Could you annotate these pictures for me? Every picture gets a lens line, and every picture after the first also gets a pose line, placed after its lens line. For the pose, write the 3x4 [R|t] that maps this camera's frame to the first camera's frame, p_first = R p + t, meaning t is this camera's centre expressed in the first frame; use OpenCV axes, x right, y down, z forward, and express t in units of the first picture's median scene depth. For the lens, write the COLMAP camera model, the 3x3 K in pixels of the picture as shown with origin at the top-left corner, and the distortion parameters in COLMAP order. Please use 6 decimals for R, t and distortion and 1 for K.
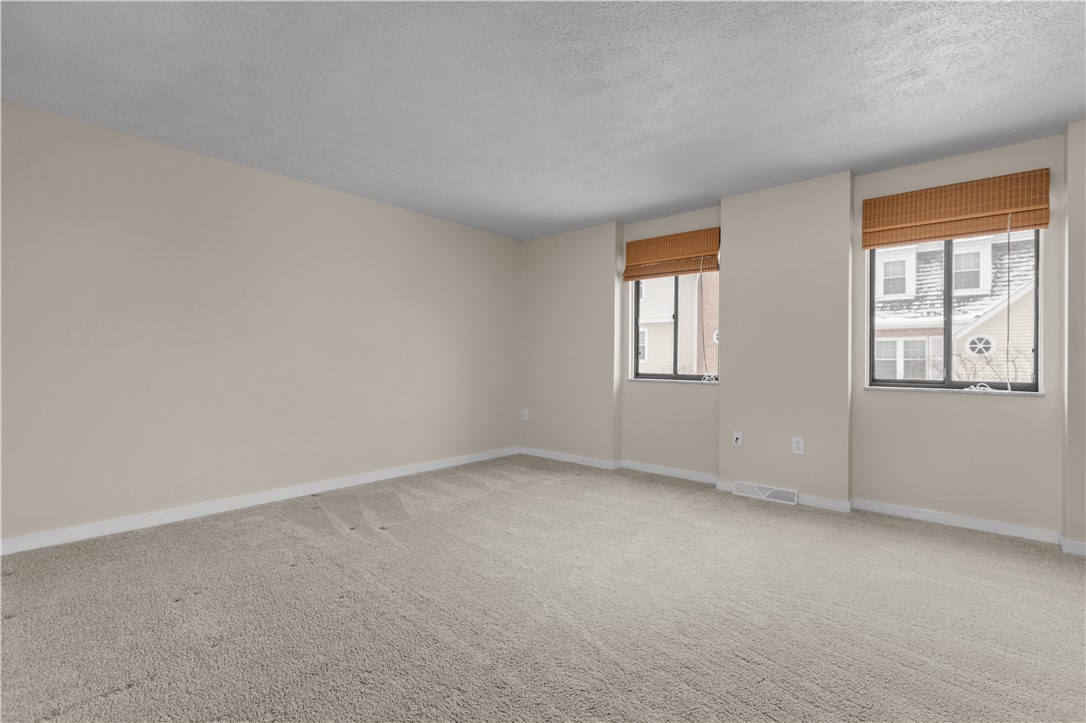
lens RADIAL K [[490.4, 0, 557.9], [0, 490.4, 364.3], [0, 0, 1]] dist [0.006571, -0.000710]
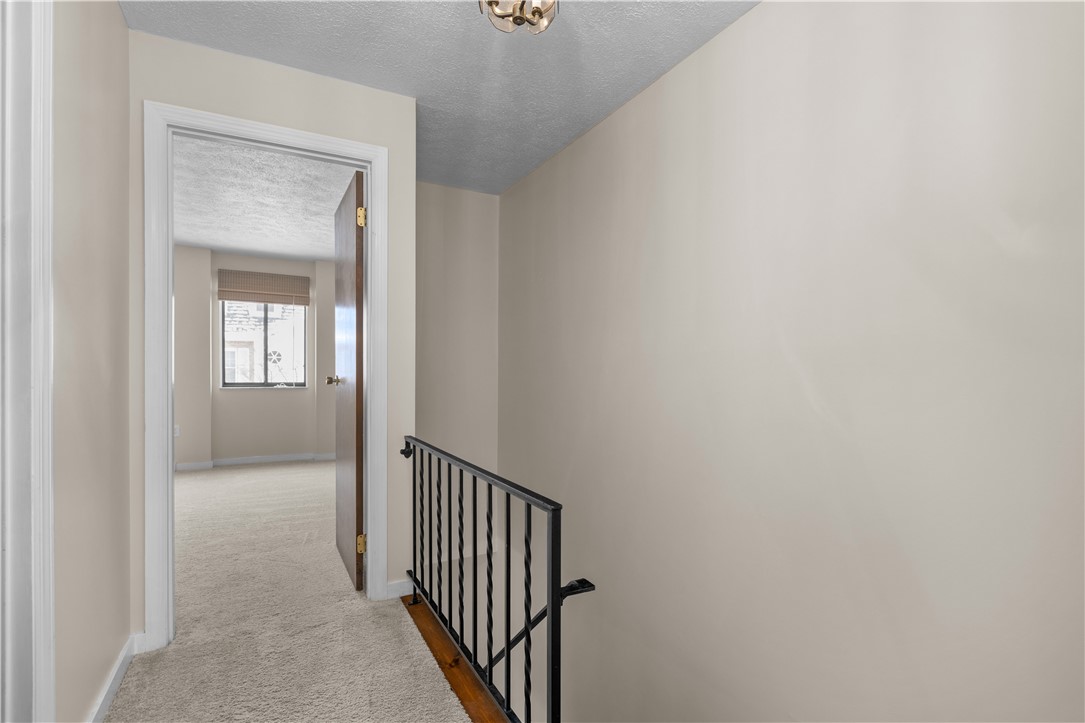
lens RADIAL K [[492.8, 0, 542.4], [0, 492.8, 367.2], [0, 0, 1]] dist [-0.016016, -0.000899]
pose [[0.350299, 0.003400, 0.936632, -0.475067], [0.004261, 0.999977, -0.005224, -0.007010], [-0.936628, 0.005821, 0.350277, -0.510959]]
